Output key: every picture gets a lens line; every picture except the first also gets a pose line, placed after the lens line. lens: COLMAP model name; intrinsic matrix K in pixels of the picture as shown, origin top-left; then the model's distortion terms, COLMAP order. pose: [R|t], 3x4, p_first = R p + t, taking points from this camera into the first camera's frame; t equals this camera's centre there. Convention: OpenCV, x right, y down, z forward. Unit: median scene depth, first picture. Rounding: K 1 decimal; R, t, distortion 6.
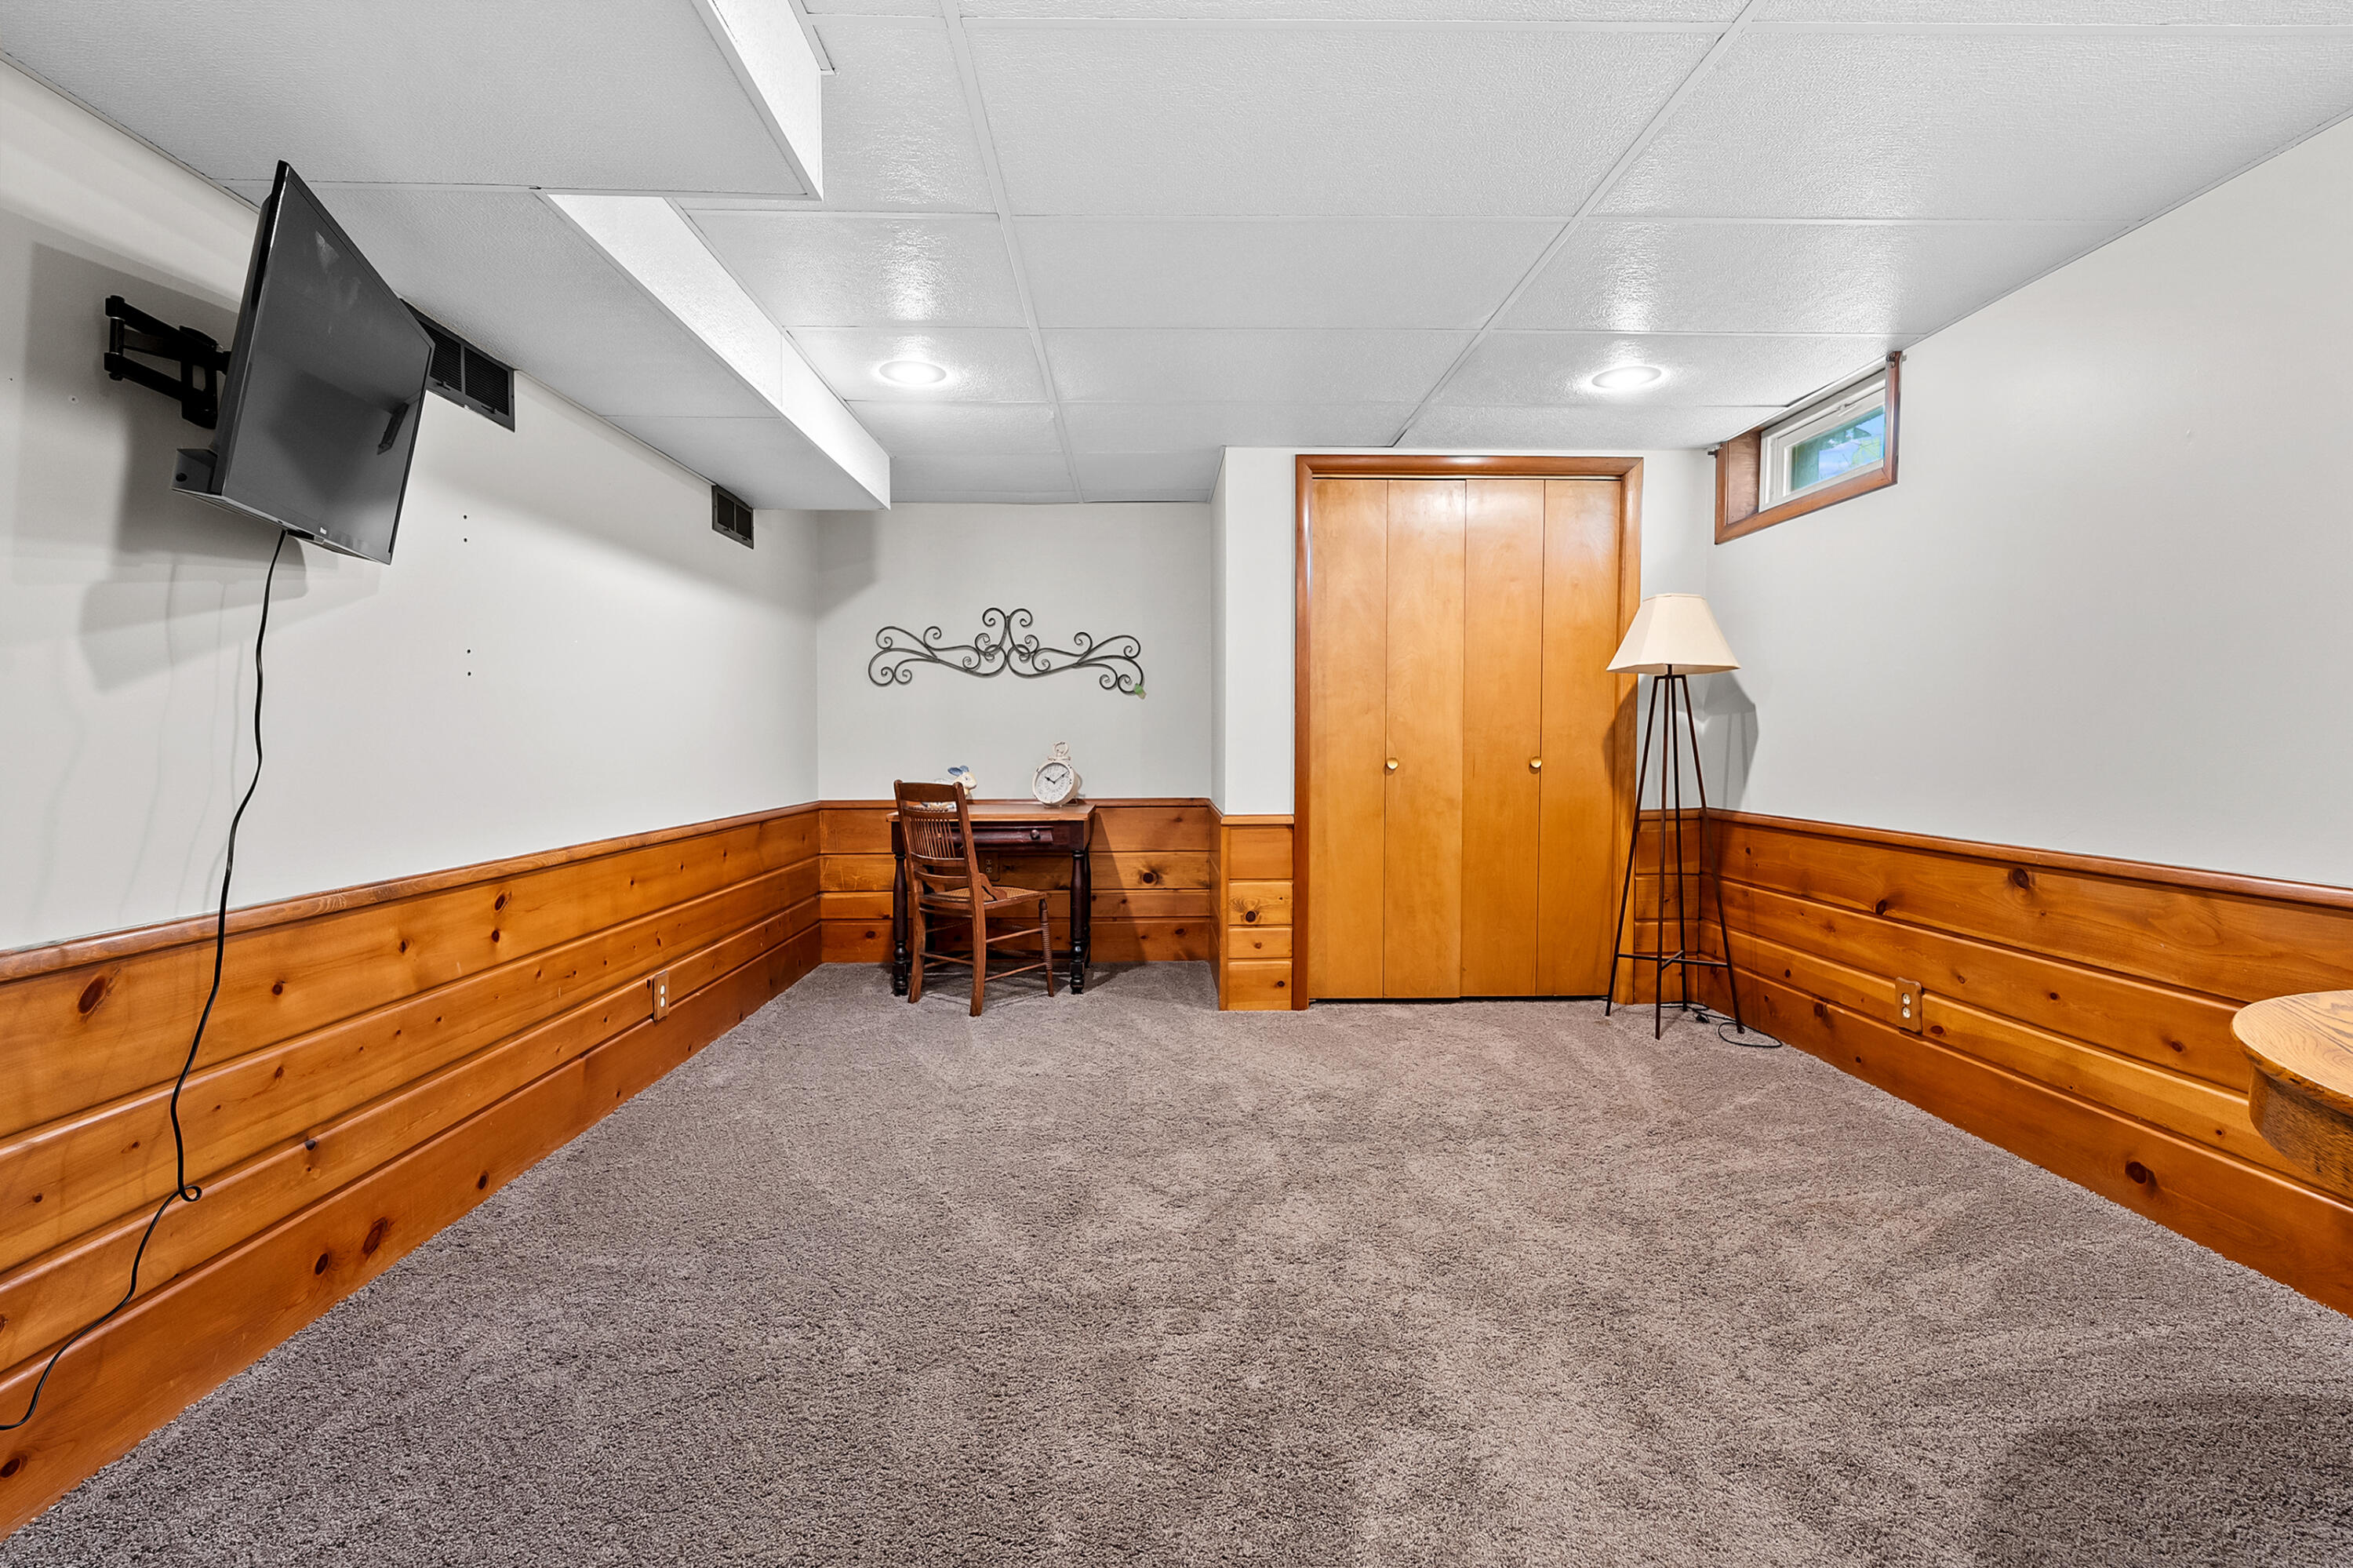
lens RADIAL K [[1060.6, 0, 1173.7], [0, 1060.6, 769.1], [0, 0, 1]] dist [-0.004371, 0.000095]
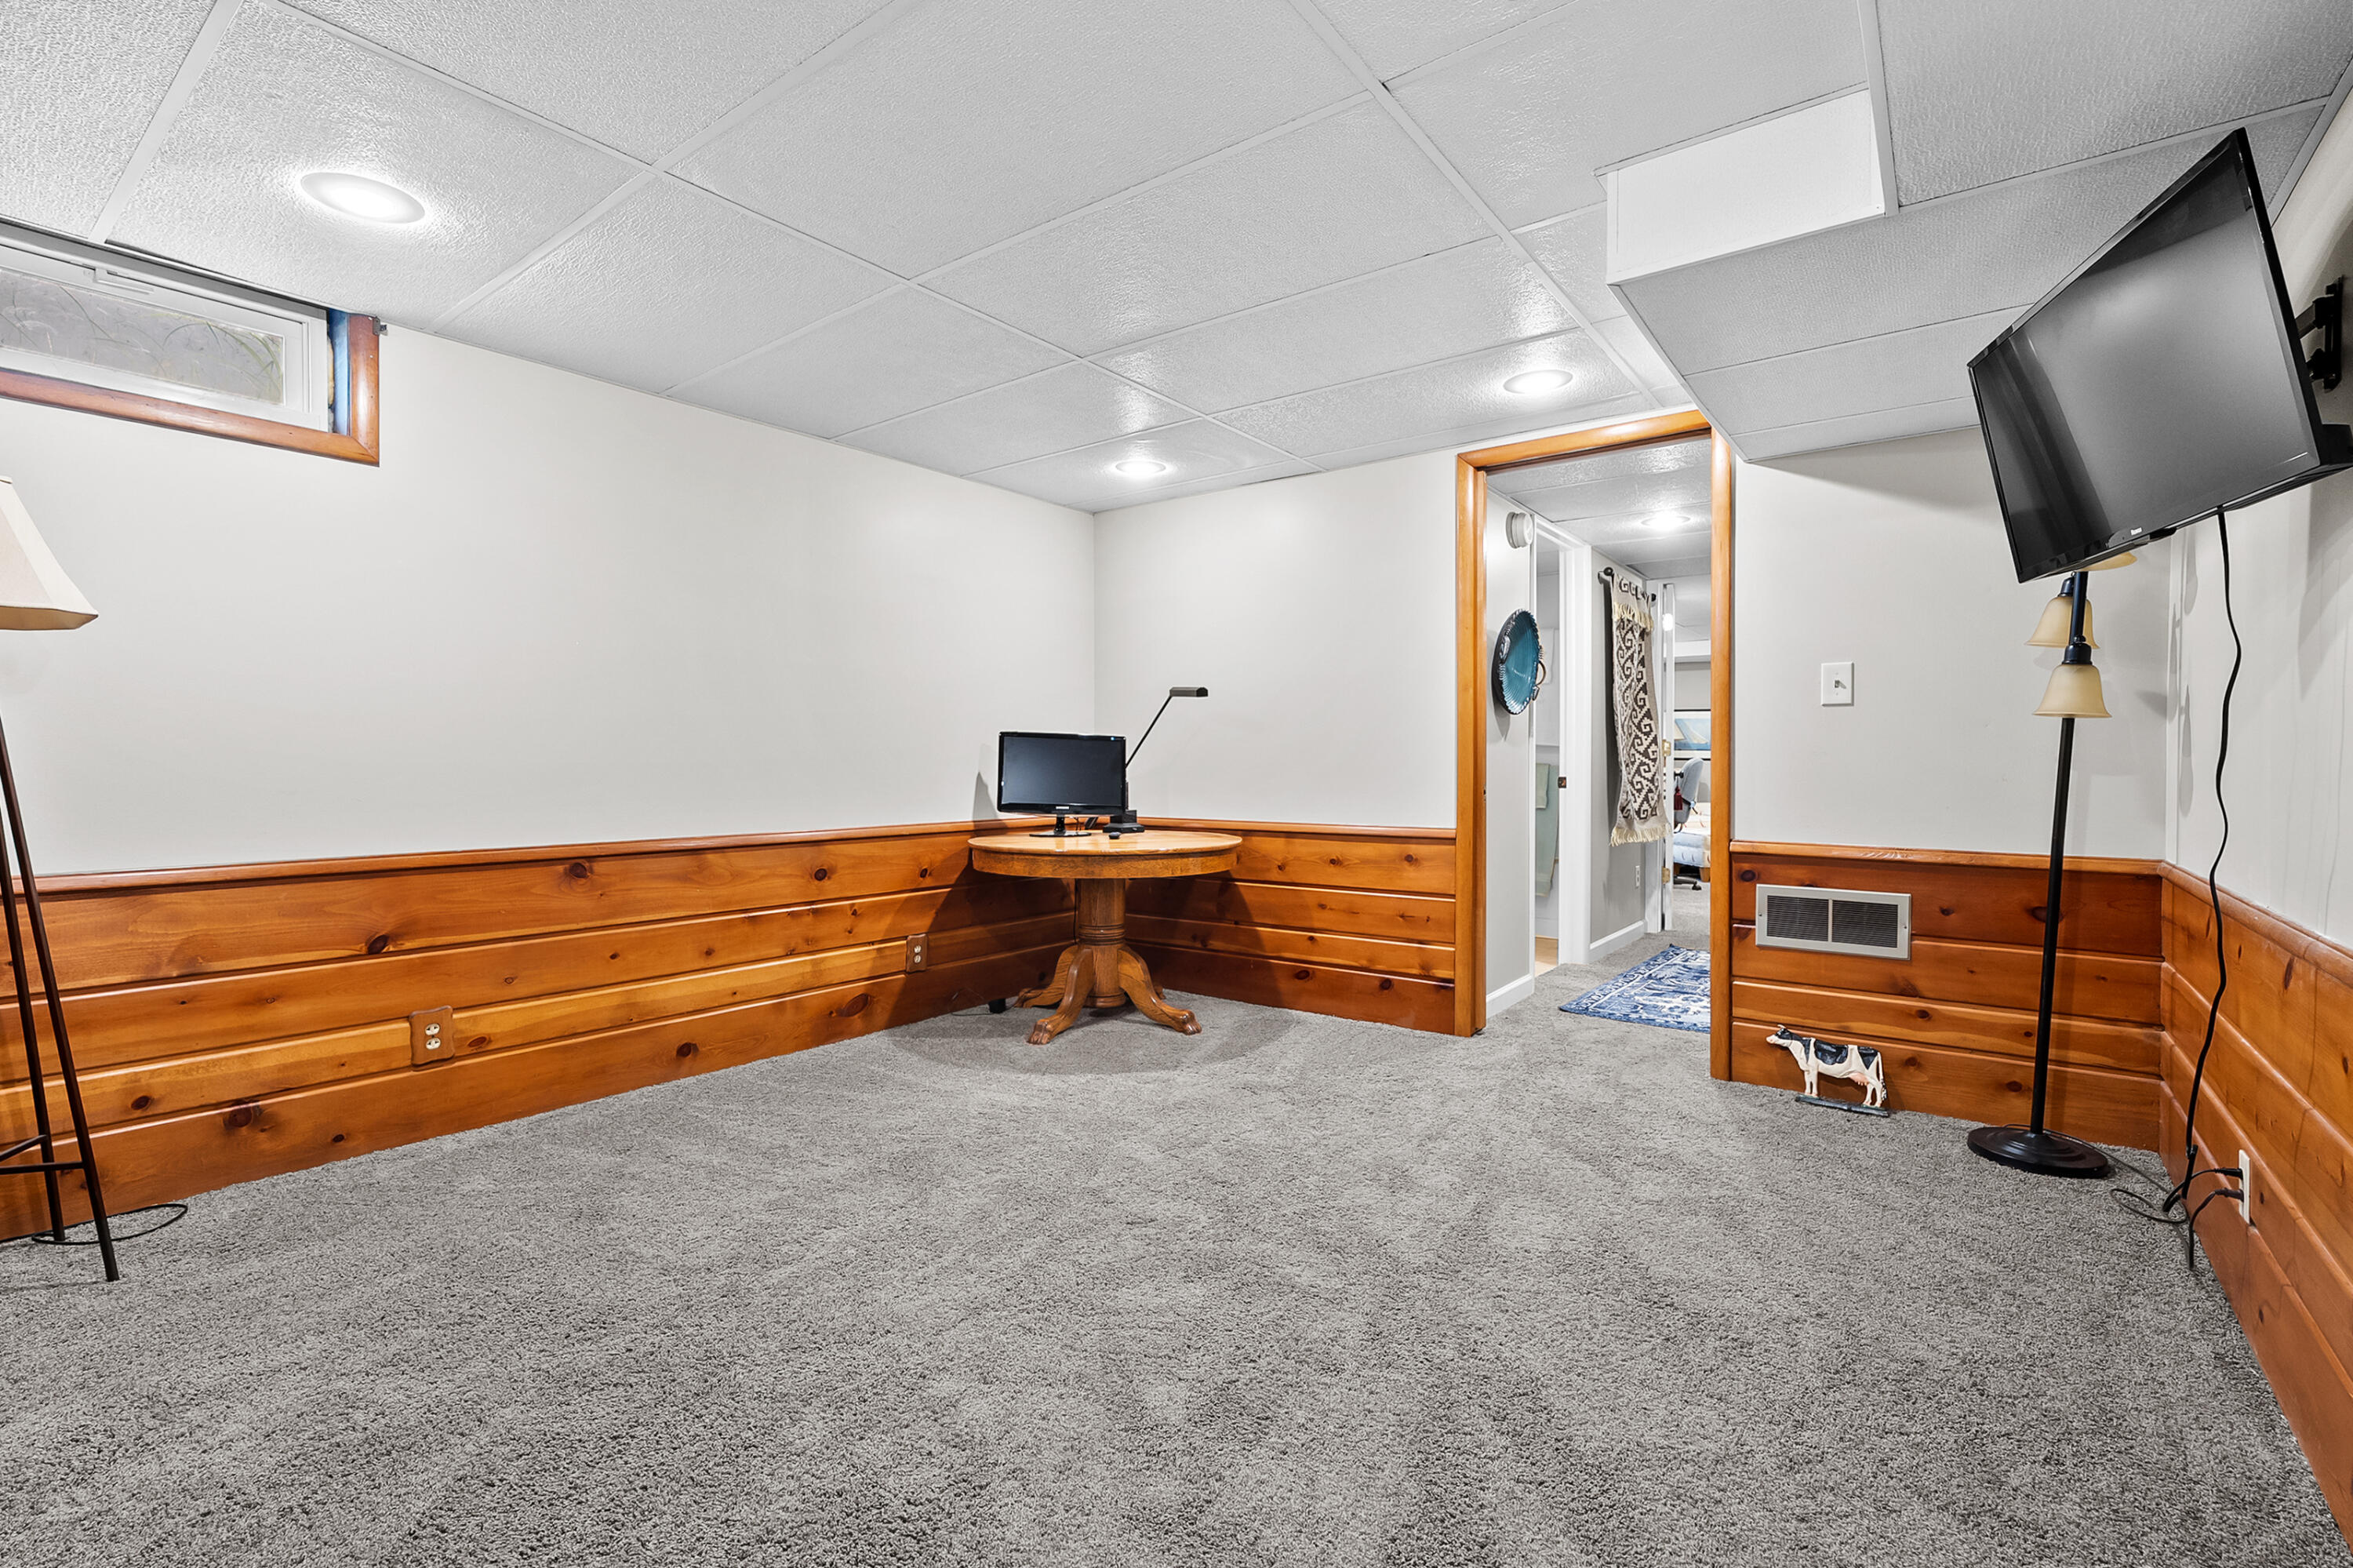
lens RADIAL K [[1060.6, 0, 1173.7], [0, 1060.6, 769.1], [0, 0, 1]] dist [-0.004371, 0.000095]
pose [[-0.784559, -0.003247, 0.620045, -0.471115], [0.019638, 0.999355, 0.030081, -0.033981], [-0.619743, 0.035777, -0.783989, 1.535414]]
